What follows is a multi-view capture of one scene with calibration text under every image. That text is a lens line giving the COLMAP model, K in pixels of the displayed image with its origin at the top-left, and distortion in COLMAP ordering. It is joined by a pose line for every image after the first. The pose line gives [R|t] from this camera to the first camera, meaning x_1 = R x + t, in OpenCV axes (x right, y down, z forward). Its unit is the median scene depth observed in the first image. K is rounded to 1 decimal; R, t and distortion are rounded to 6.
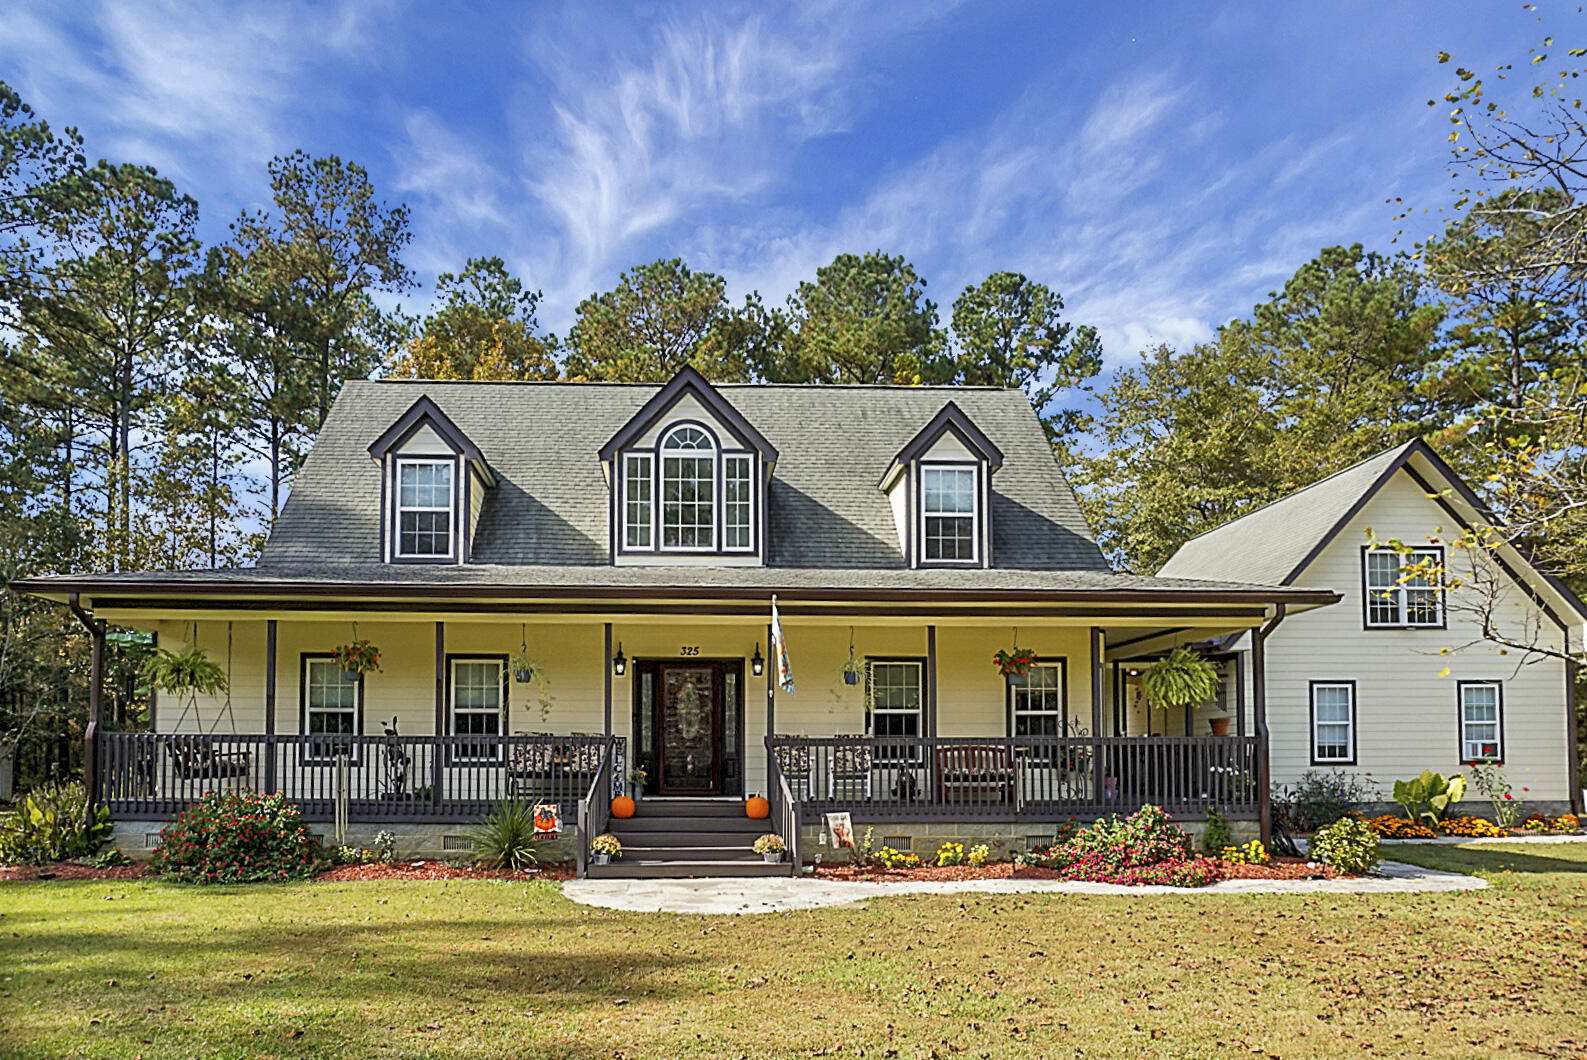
lens RADIAL K [[1115.0, 0, 759.0], [0, 1115.0, 660.5], [0, 0, 1]] dist [-0.029437, 0.002249]
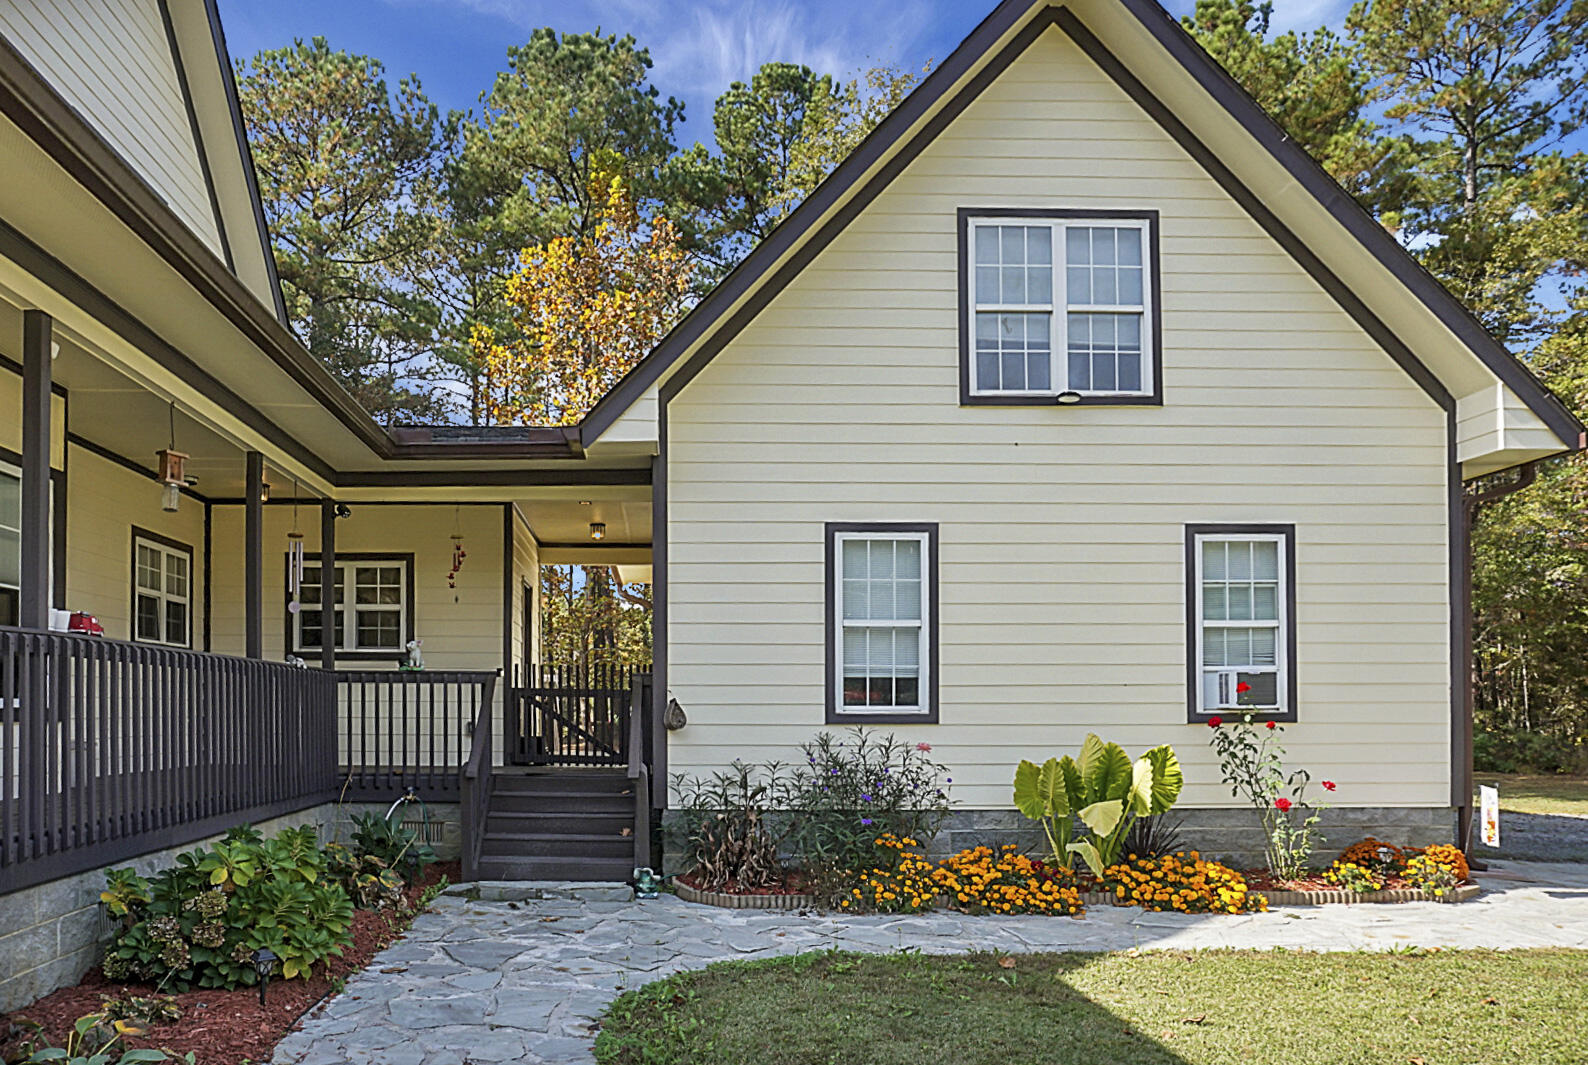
lens RADIAL K [[1174.2, 0, 695.4], [0, 1174.2, 653.0], [0, 0, 1]] dist [0.001952, -0.035811]
pose [[0.999972, -0.000223, -0.007467, 0.572454], [0.000444, 0.999564, 0.029511, 0.068819], [0.007457, -0.029514, 0.999537, 0.698546]]
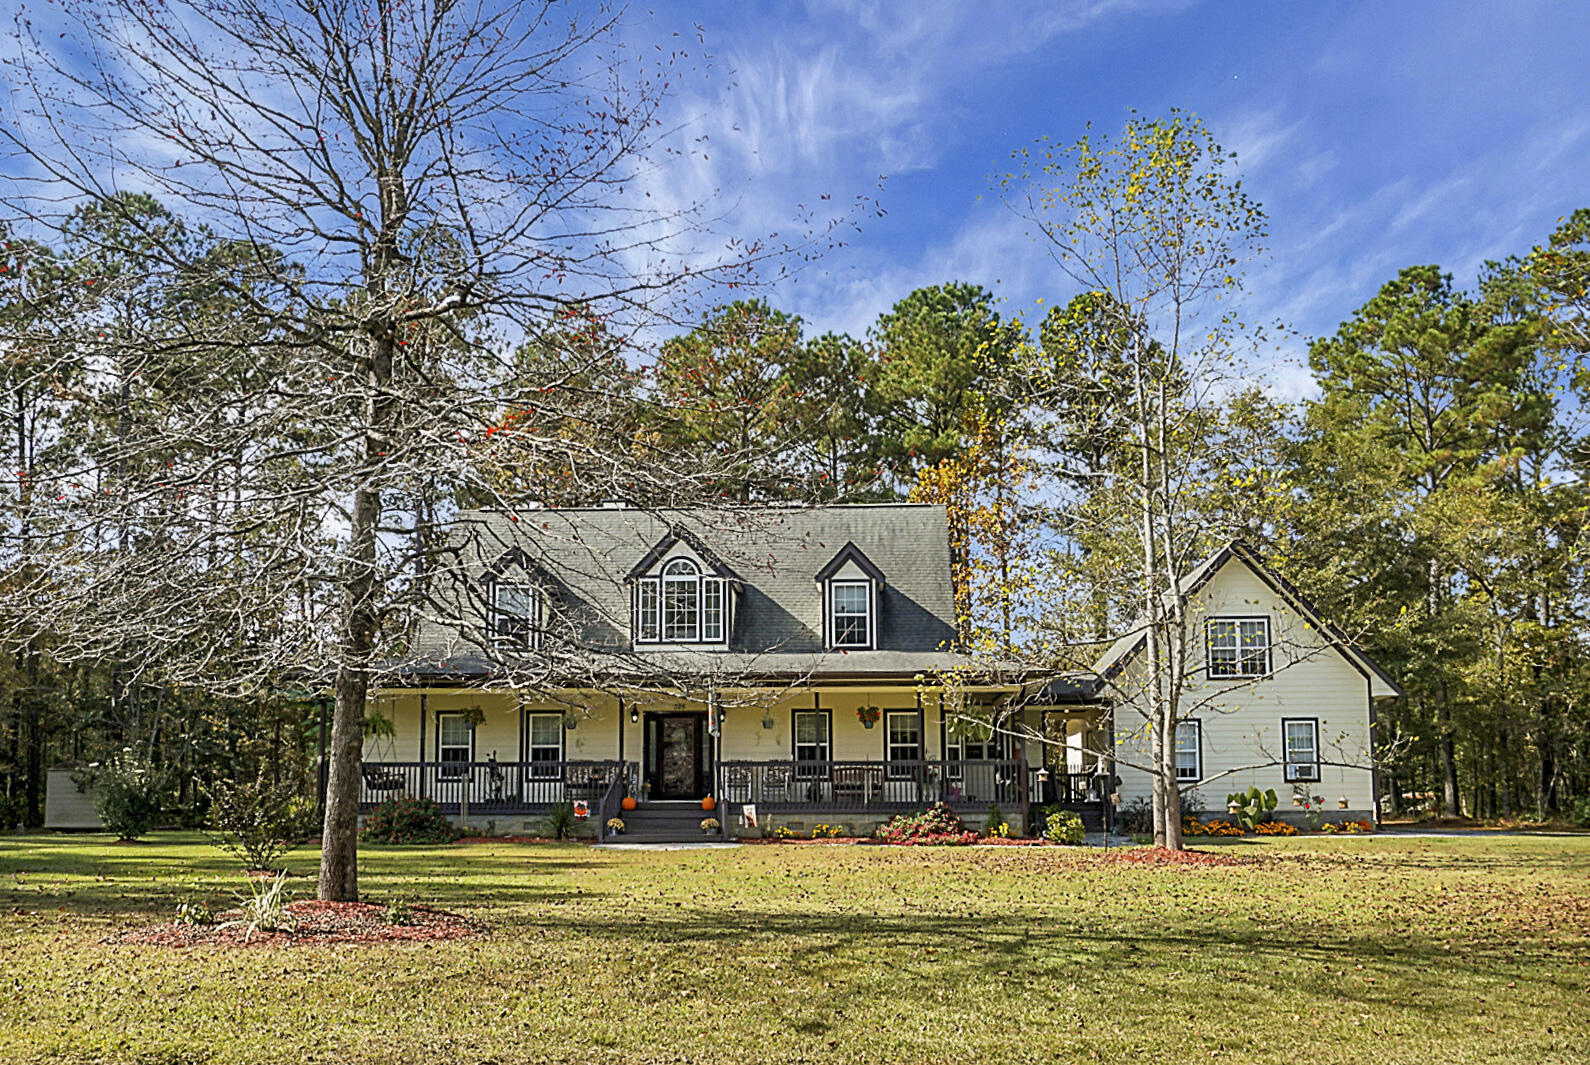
lens RADIAL K [[1465.5, 0, 825.9], [0, 1465.5, 567.5], [0, 0, 1]] dist [0.009030, -0.001396]
pose [[0.996481, -0.016186, -0.082235, 0.305205], [0.010315, 0.997400, -0.071328, -0.053092], [0.083176, 0.070229, 0.994057, -1.009842]]
